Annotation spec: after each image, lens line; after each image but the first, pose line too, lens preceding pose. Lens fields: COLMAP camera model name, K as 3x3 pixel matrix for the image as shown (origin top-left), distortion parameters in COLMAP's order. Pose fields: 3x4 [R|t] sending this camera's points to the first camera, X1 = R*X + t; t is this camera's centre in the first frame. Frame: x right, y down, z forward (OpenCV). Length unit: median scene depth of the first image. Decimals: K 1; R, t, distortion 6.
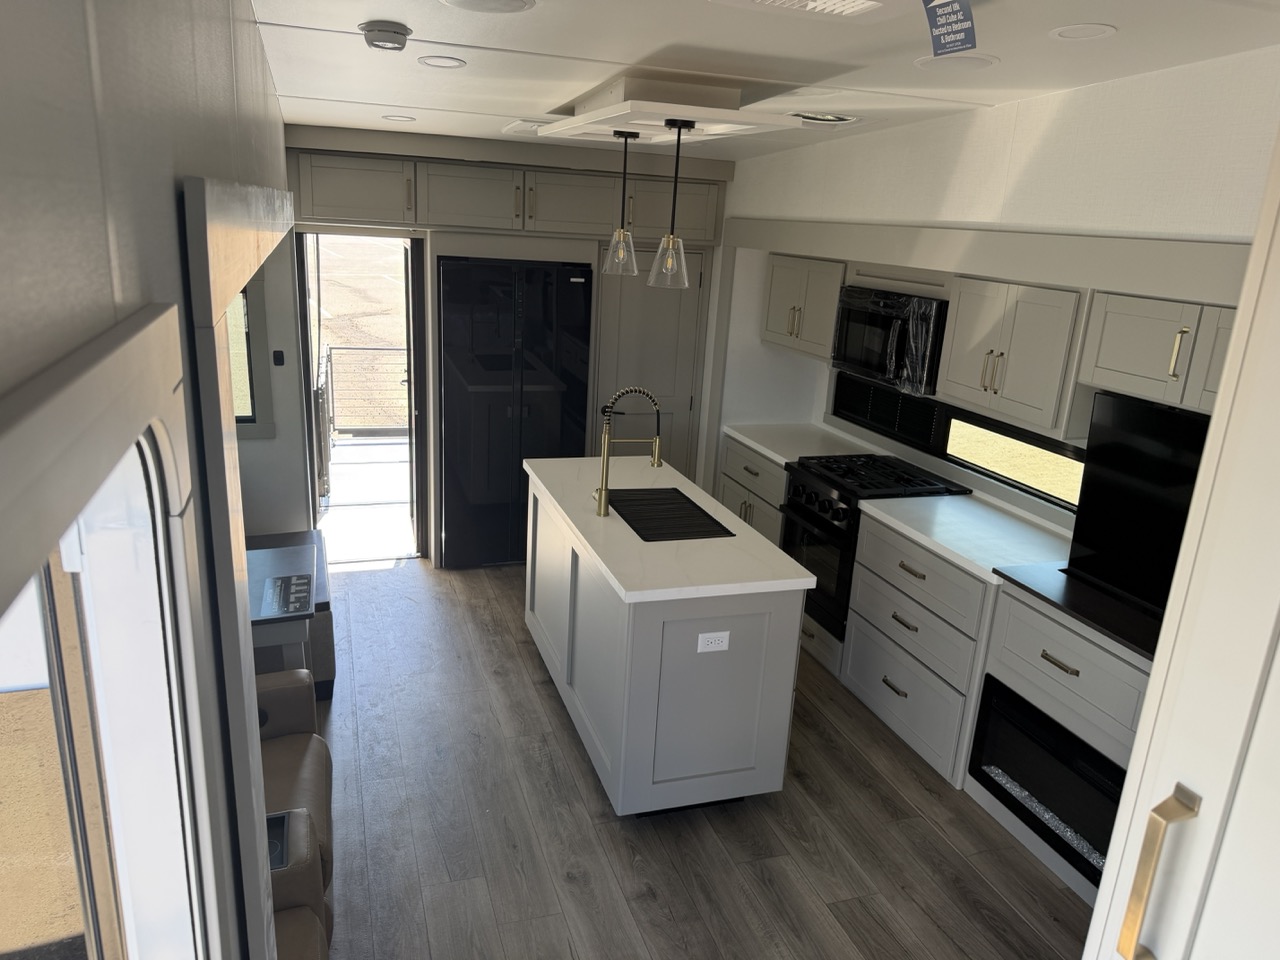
lens RADIAL K [[904.6, 0, 647.0], [0, 904.6, 490.6], [0, 0, 1]] dist [0.057380, -0.076569]
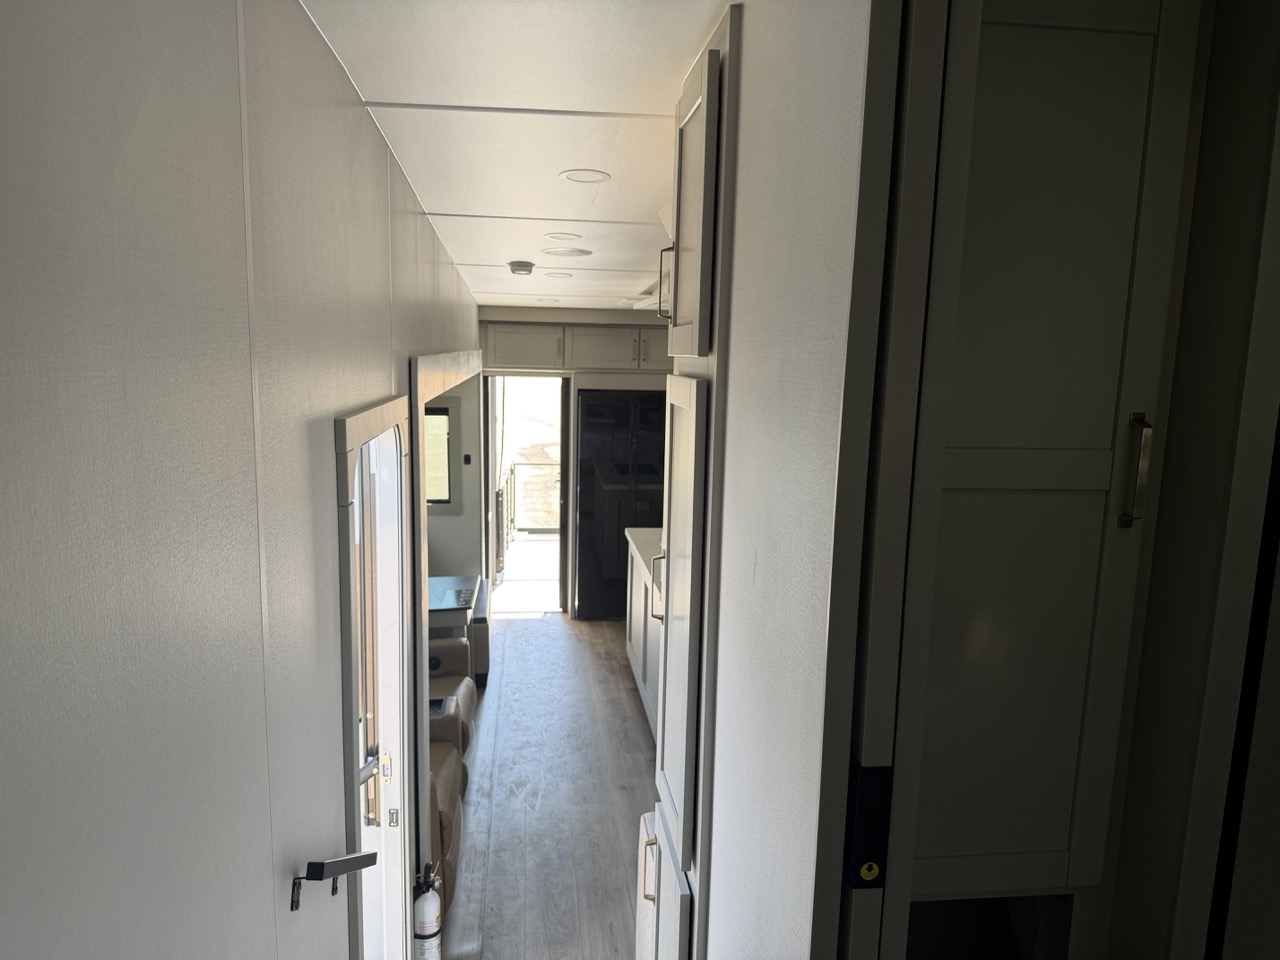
lens RADIAL K [[904.6, 0, 643.0], [0, 904.6, 492.2], [0, 0, 1]] dist [0.057380, -0.076569]
pose [[0.977787, -0.001752, -0.209595, 0.177370], [-0.028084, 0.989853, -0.139290, 0.101709], [0.207712, 0.142082, 0.967816, -0.343410]]
